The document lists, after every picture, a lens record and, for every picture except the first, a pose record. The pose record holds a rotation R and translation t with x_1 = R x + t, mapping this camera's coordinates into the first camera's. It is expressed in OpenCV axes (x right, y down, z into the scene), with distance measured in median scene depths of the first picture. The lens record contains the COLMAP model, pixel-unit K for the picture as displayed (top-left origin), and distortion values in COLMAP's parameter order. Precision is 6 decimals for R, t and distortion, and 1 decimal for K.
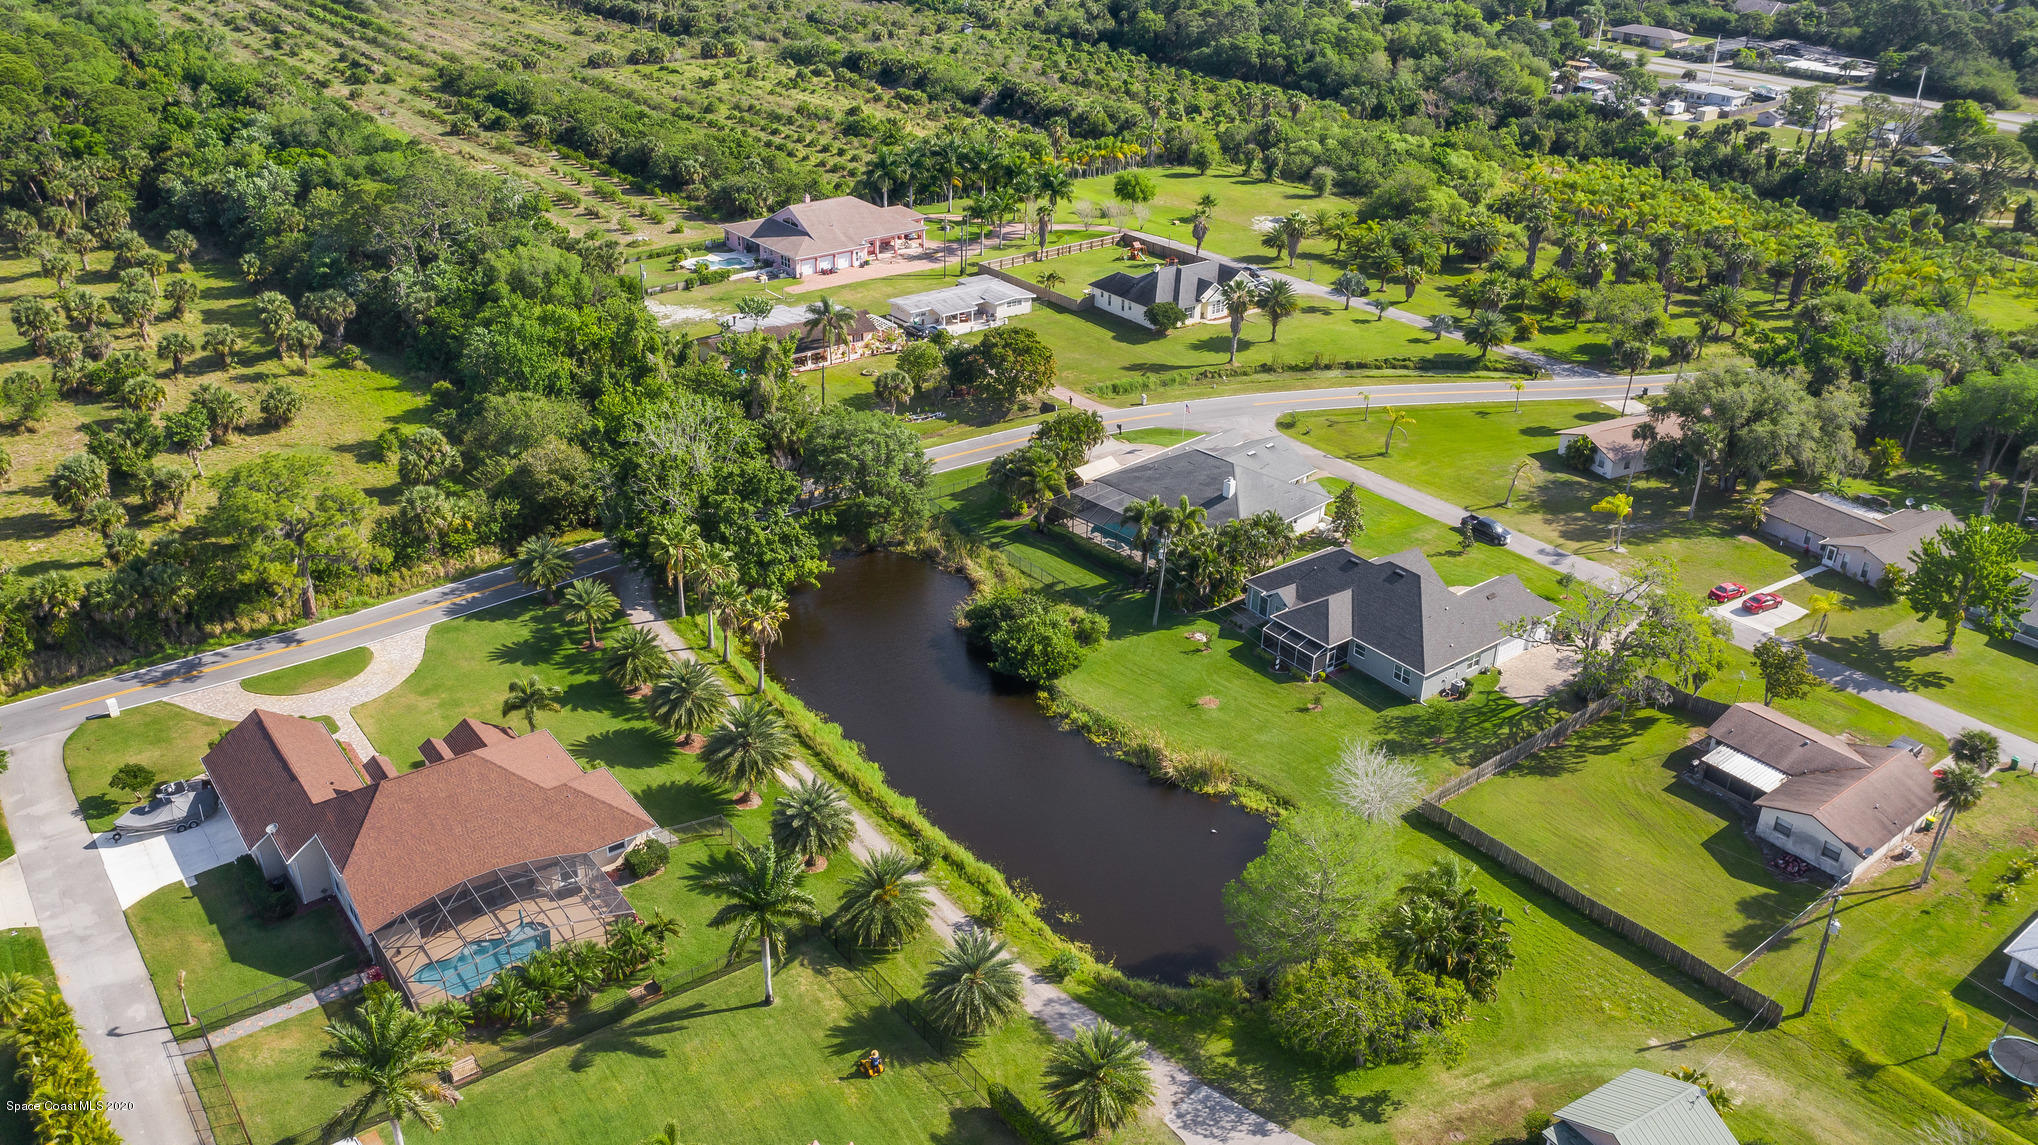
lens RADIAL K [[1604.1, 0, 1019.0], [0, 1604.1, 572.5], [0, 0, 1]] dist [-0.018953, -0.005206]
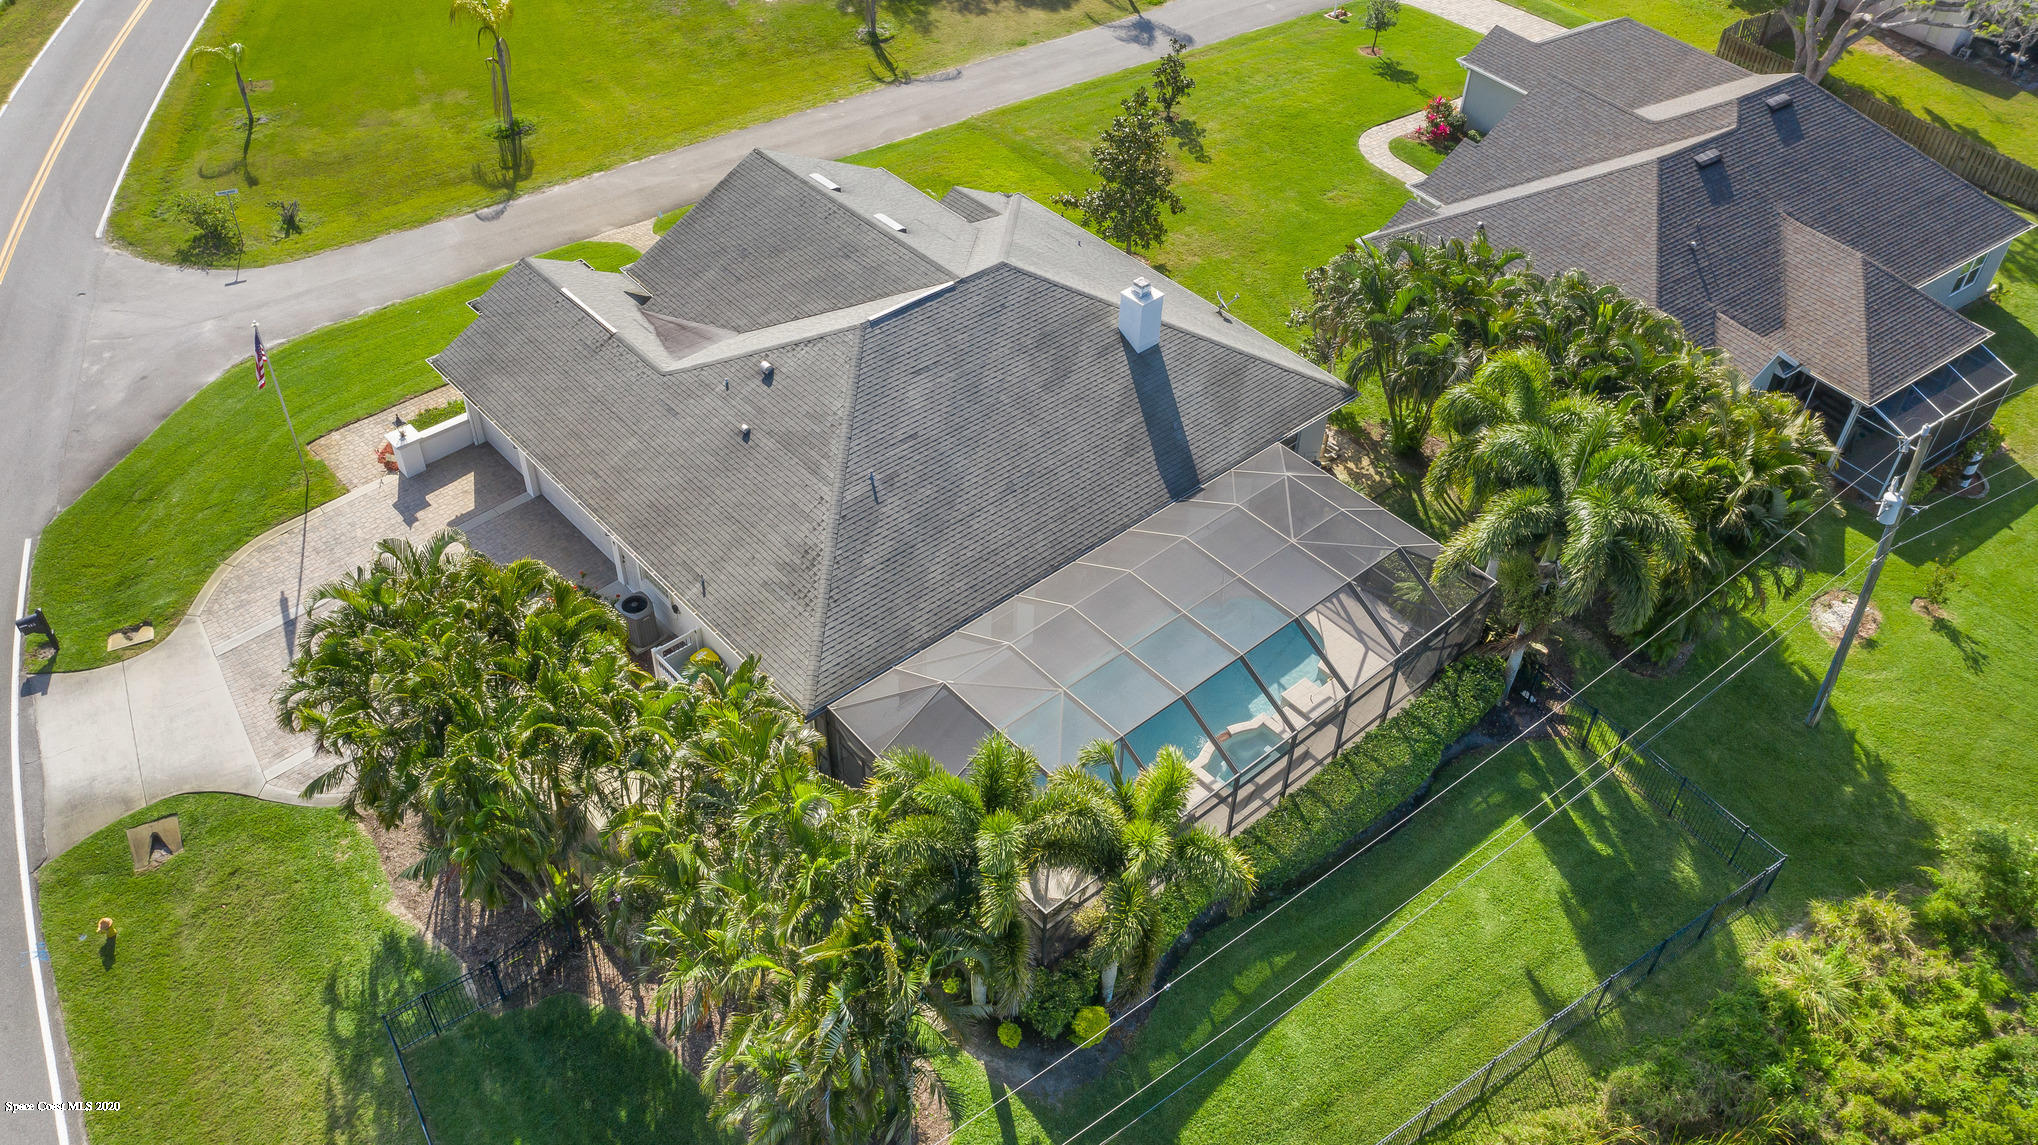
lens RADIAL K [[1604.1, 0, 1019.0], [0, 1604.1, 572.5], [0, 0, 1]] dist [-0.018953, -0.005206]
pose [[0.051365, -0.686856, 0.724976, -0.078472], [0.431635, 0.669898, 0.604092, -0.152699], [-0.900585, 0.281896, 0.330881, 0.712713]]
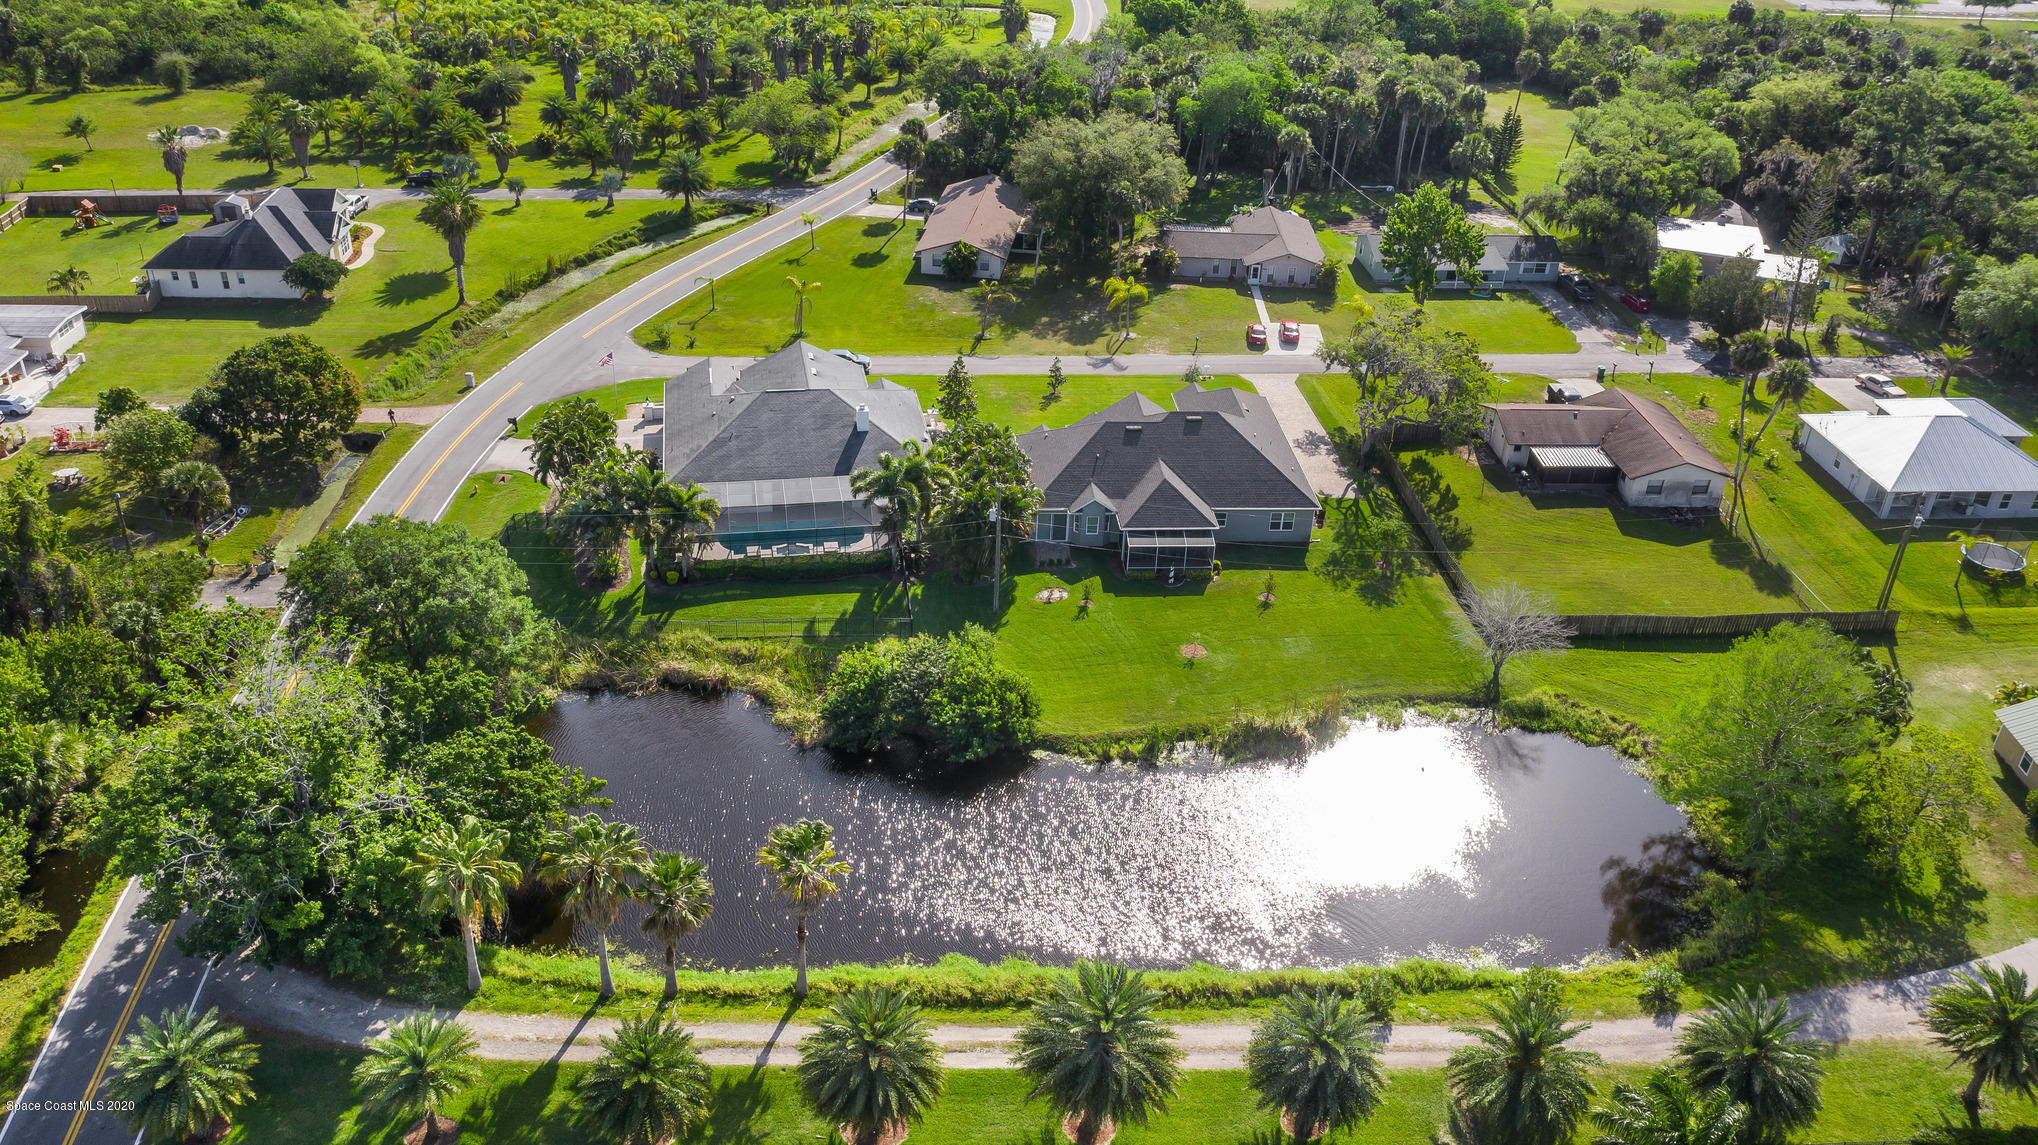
lens RADIAL K [[1604.1, 0, 1019.0], [0, 1604.1, 572.5], [0, 0, 1]] dist [-0.018953, -0.005206]
pose [[0.561198, -0.418887, 0.713856, -0.297364], [0.355099, 0.900920, 0.249495, -0.112818], [-0.747638, 0.113474, 0.654341, 0.352111]]
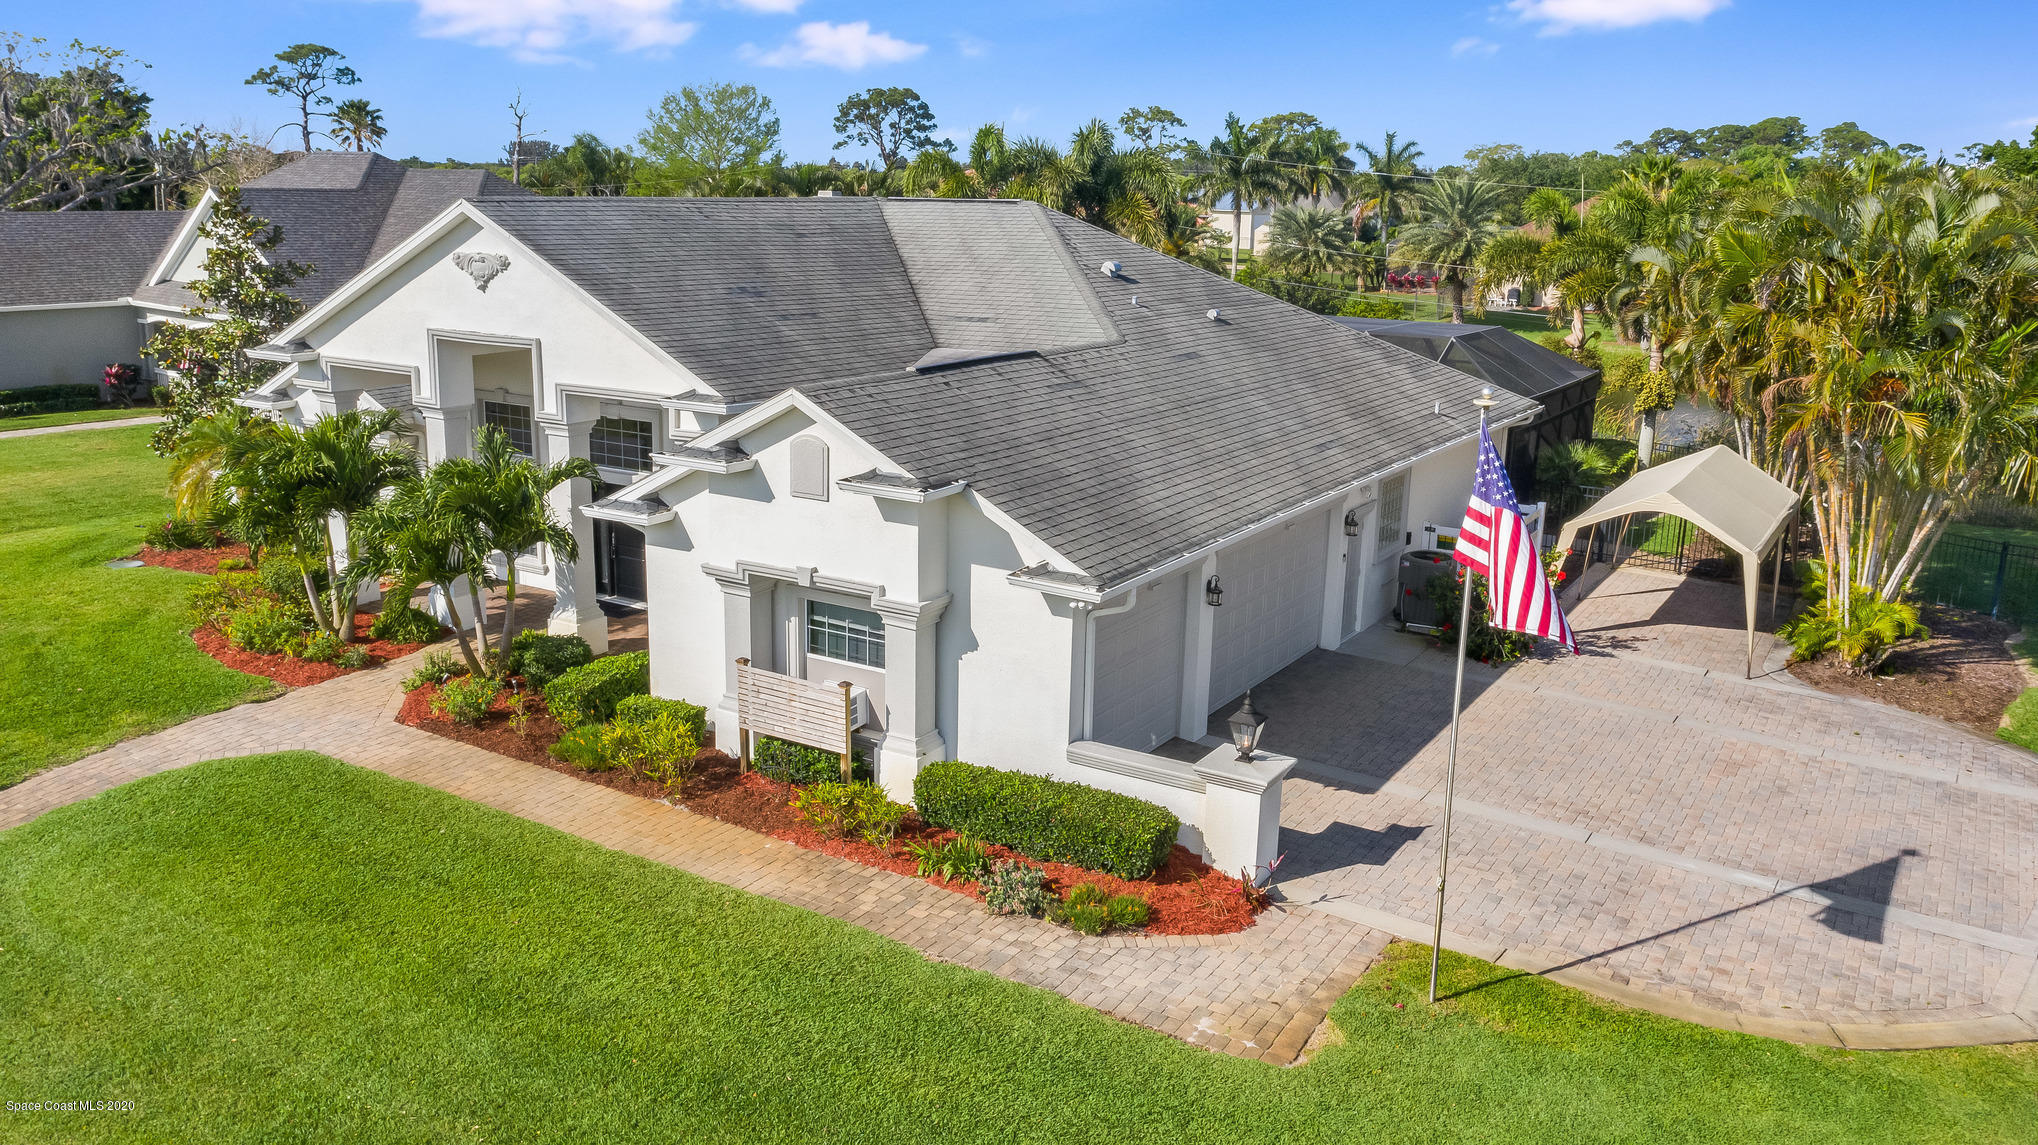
lens RADIAL K [[1604.1, 0, 1019.0], [0, 1604.1, 572.5], [0, 0, 1]] dist [-0.018953, -0.005206]
pose [[-0.969394, 0.021024, -0.244609, 0.122667], [-0.145222, 0.754233, 0.640346, -0.124285], [0.197955, 0.656270, -0.728096, 0.908526]]
